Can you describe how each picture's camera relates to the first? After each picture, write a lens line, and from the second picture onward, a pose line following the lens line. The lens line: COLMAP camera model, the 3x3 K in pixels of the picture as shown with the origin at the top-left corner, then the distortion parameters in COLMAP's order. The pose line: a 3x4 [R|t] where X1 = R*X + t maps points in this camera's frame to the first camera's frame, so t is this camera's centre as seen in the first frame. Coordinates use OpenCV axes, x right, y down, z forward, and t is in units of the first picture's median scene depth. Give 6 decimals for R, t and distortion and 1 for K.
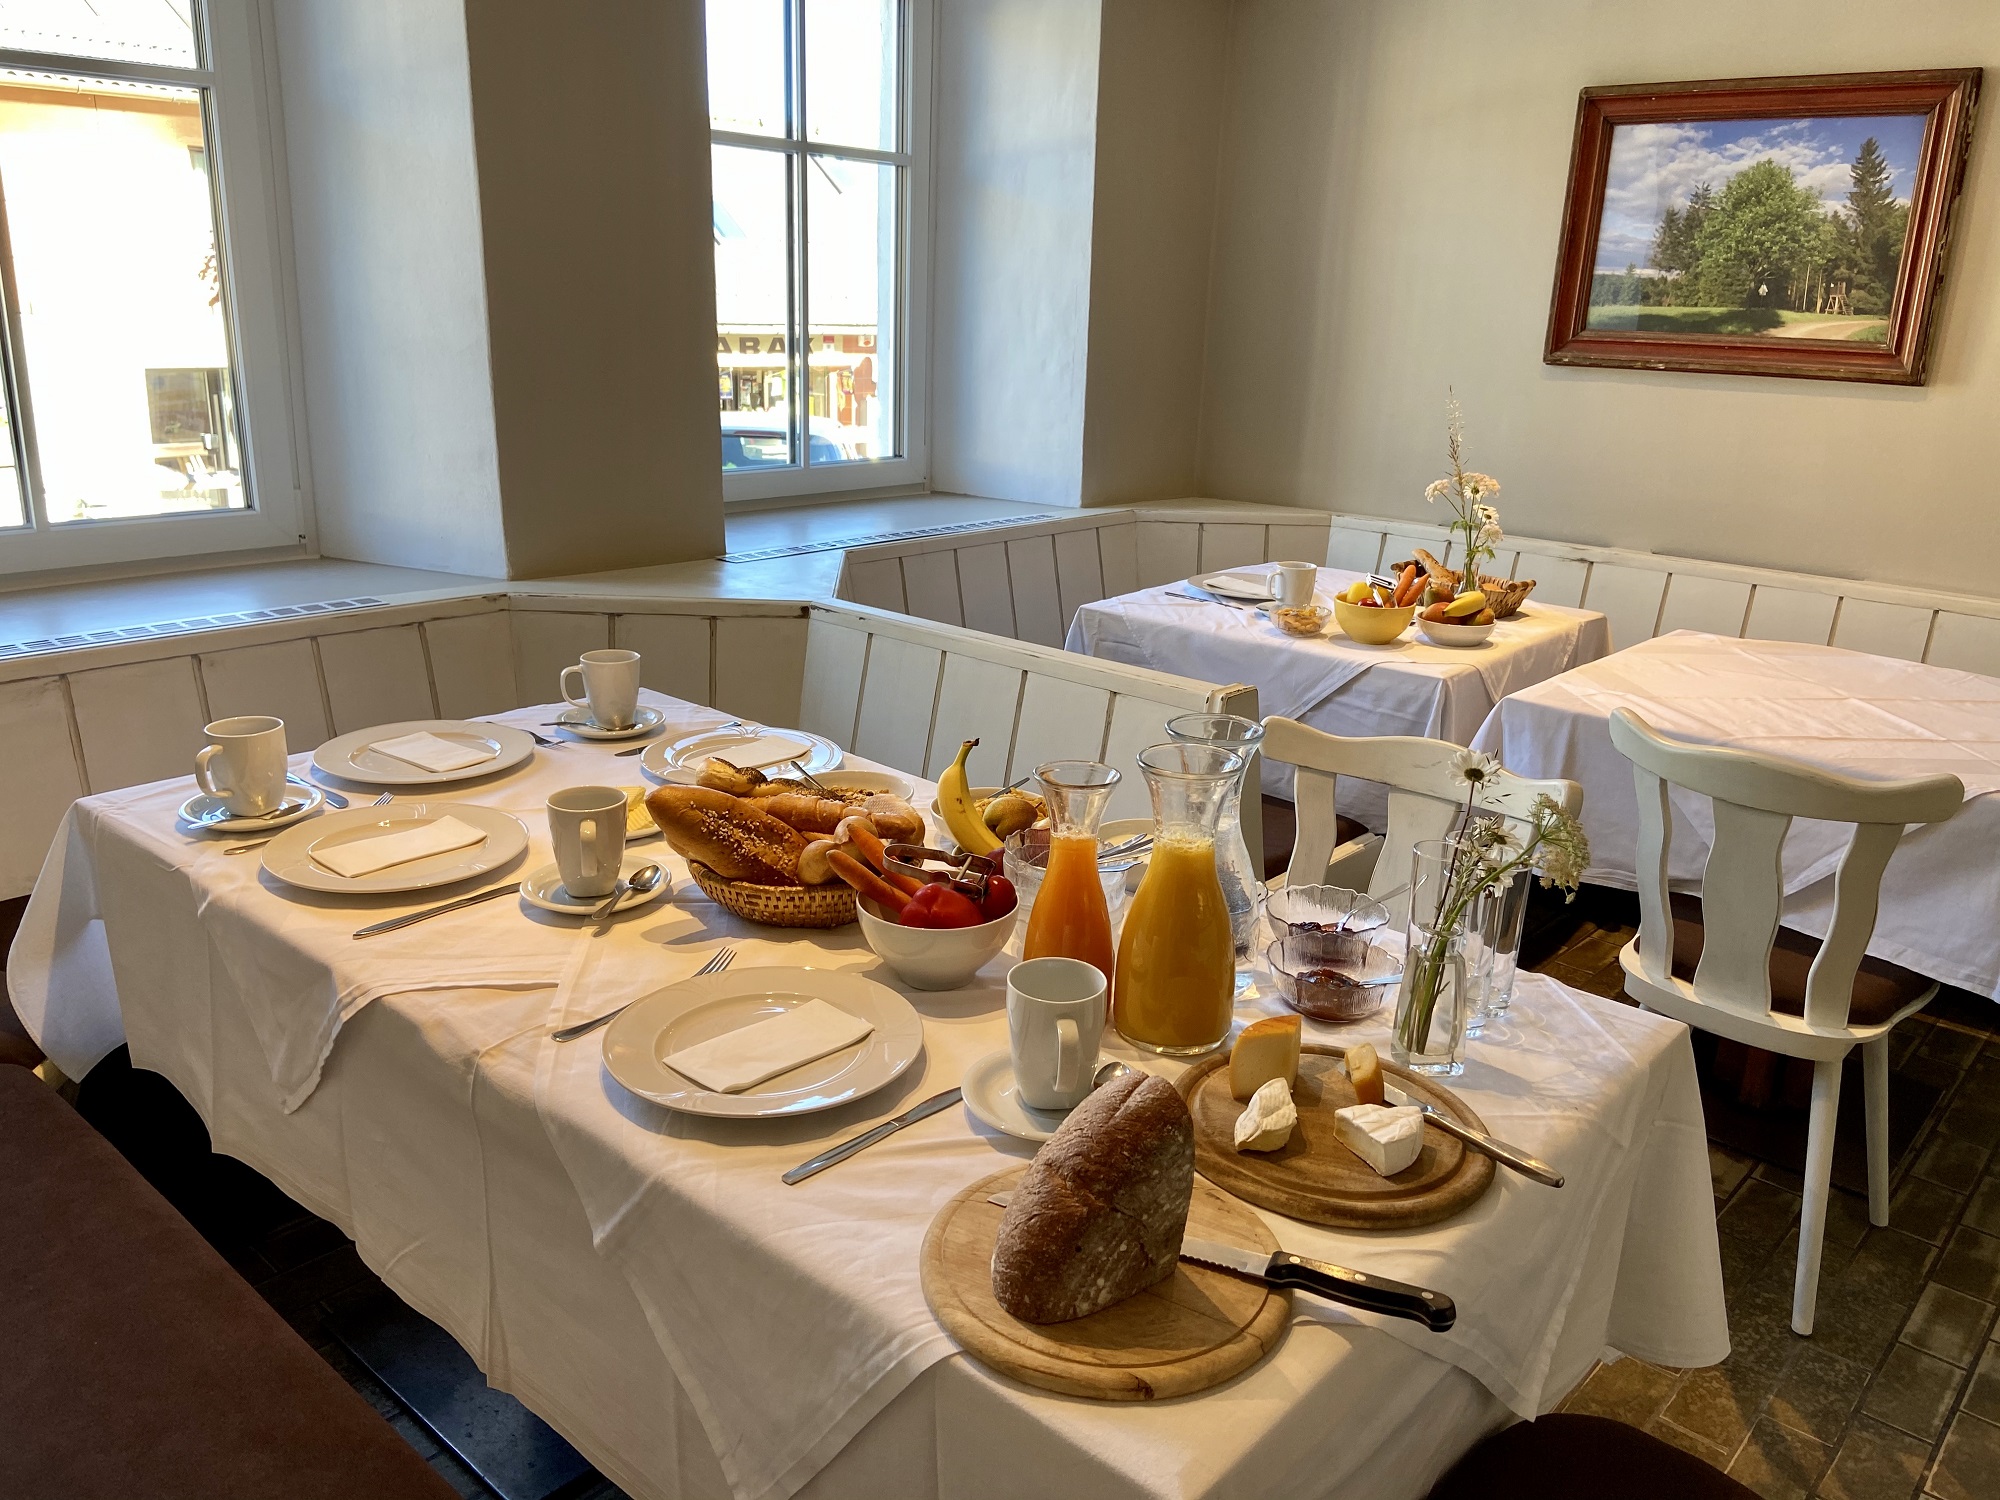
lens RADIAL K [[1524.2, 0, 988.3], [0, 1524.2, 742.7], [0, 0, 1]] dist [0.016894, -0.018592]
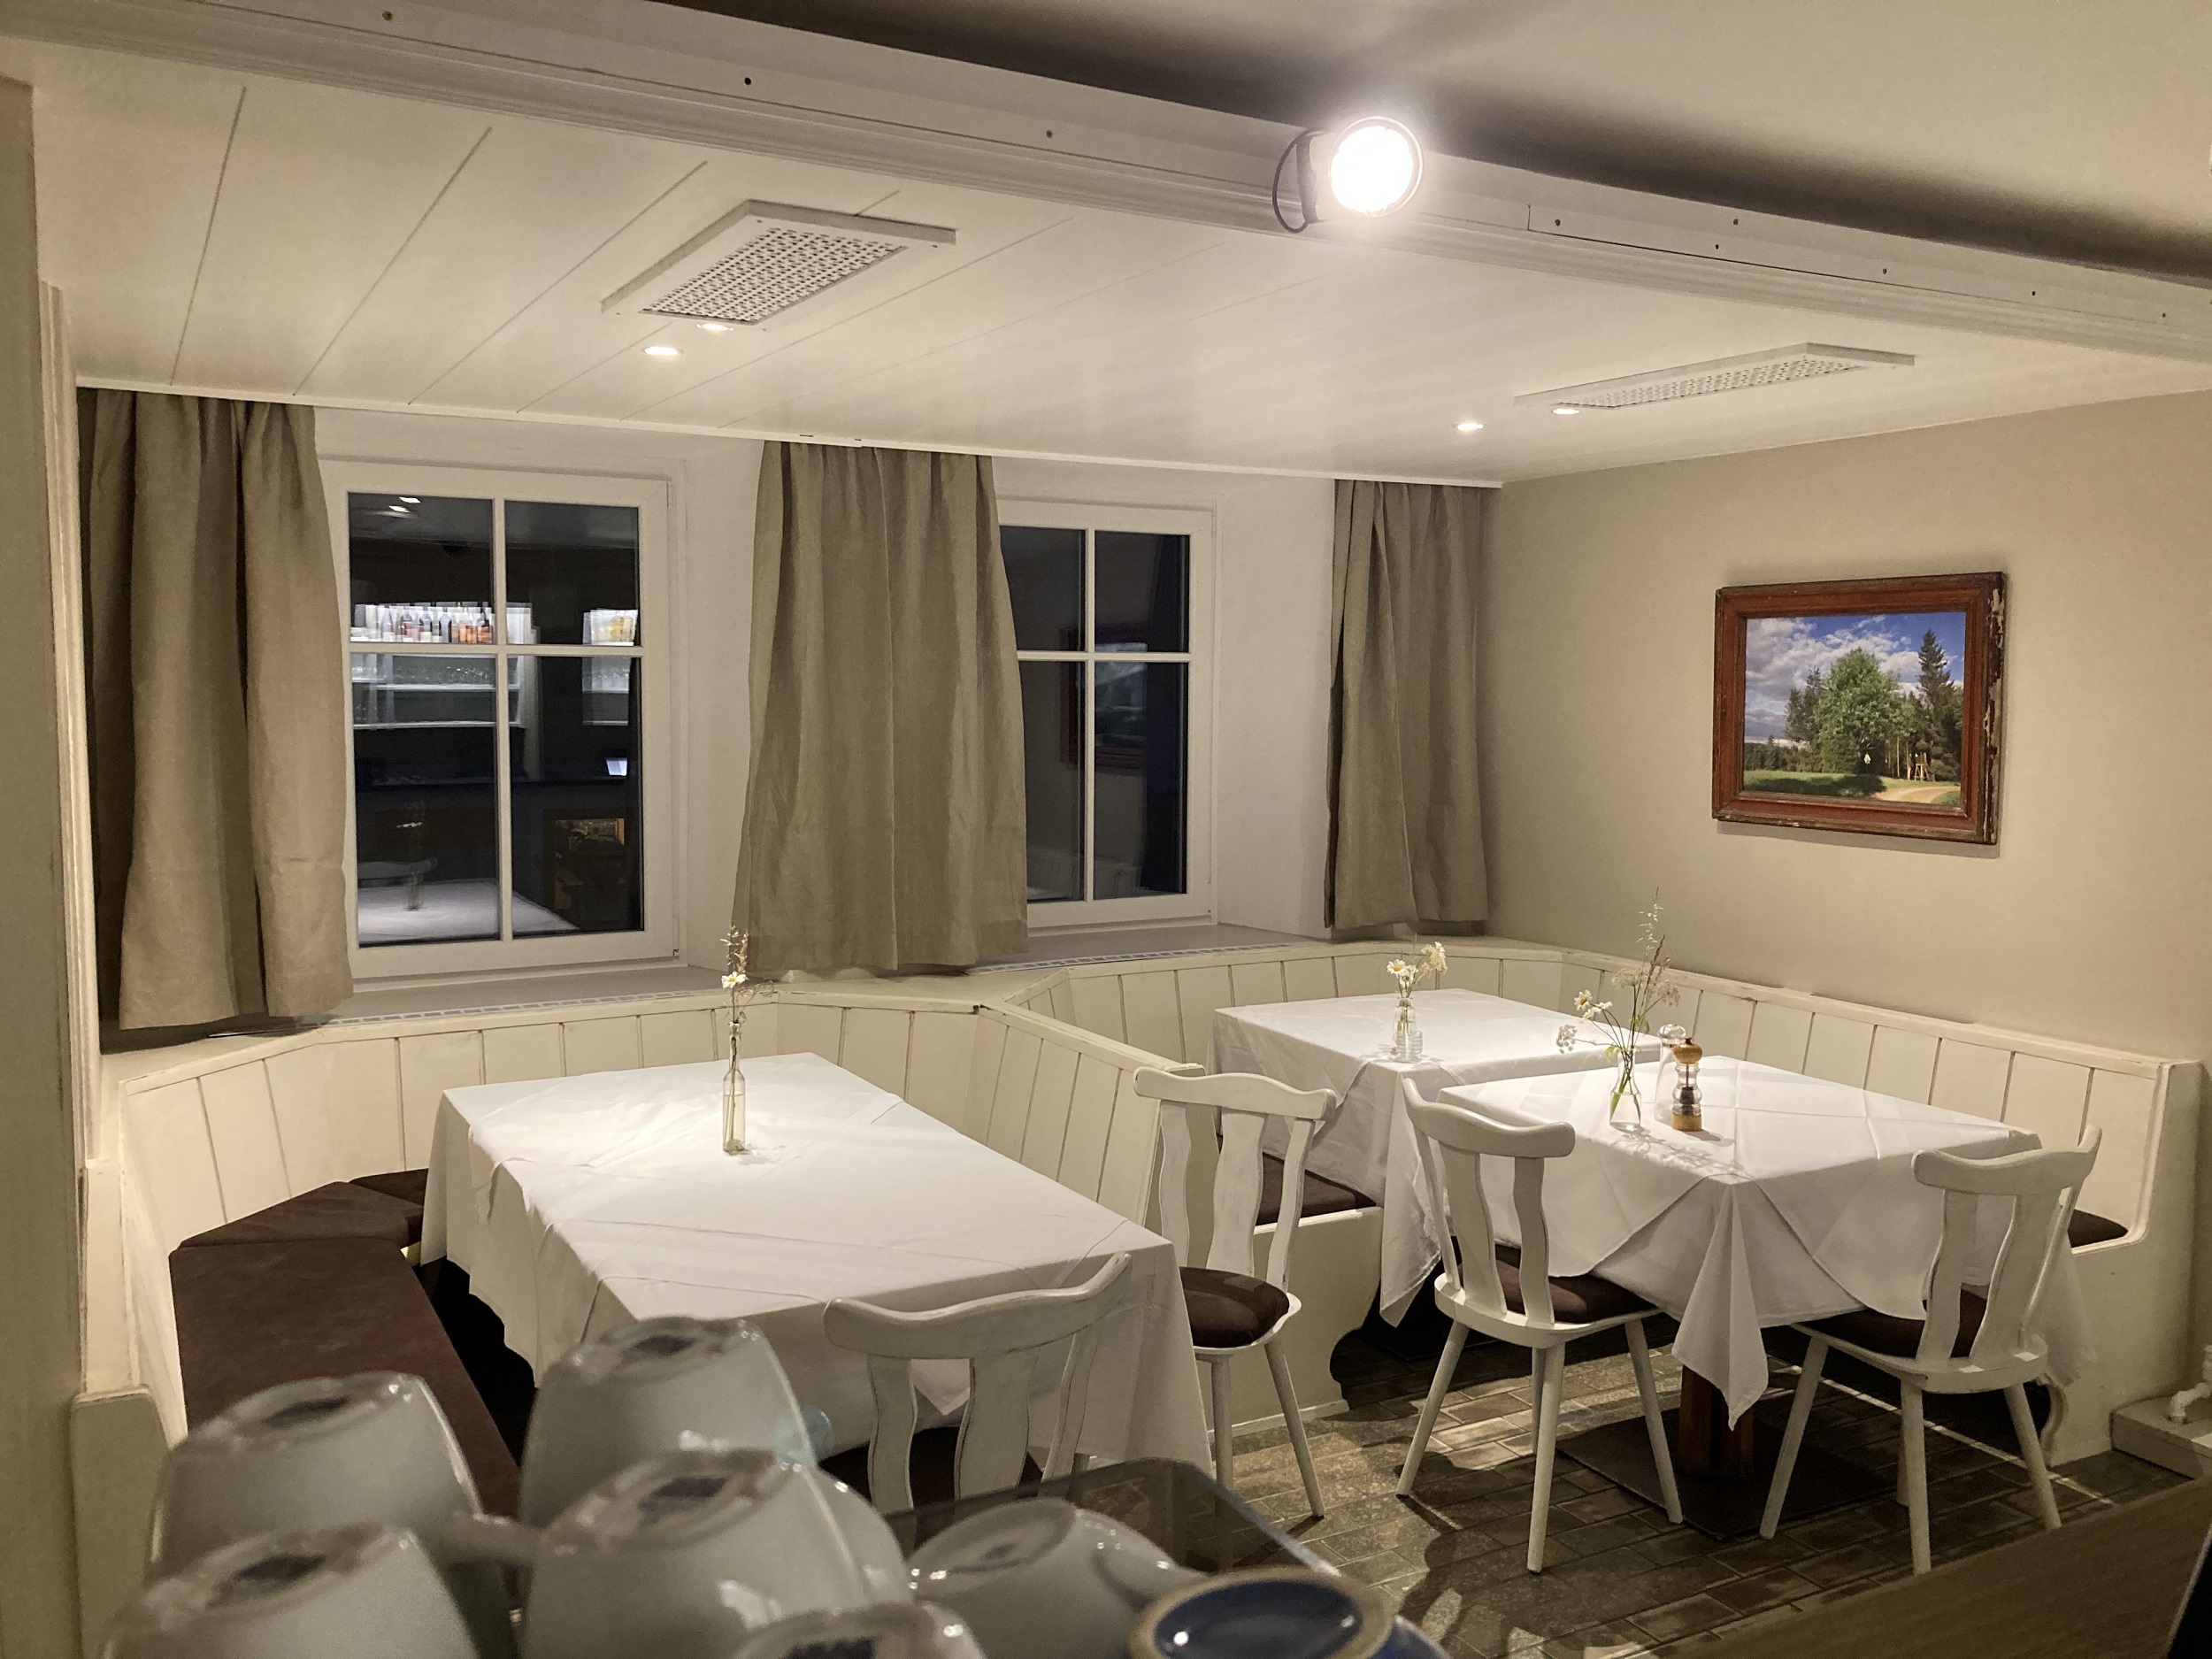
lens RADIAL K [[1842.7, 0, 1113.4], [0, 1842.7, 830.7], [0, 0, 1]] dist [0.068588, 0.005910]
pose [[0.951666, 0.004890, -0.307095, 0.403244], [-0.073840, 0.974189, -0.213314, 0.082829], [0.298126, 0.225679, 0.927464, -0.402733]]
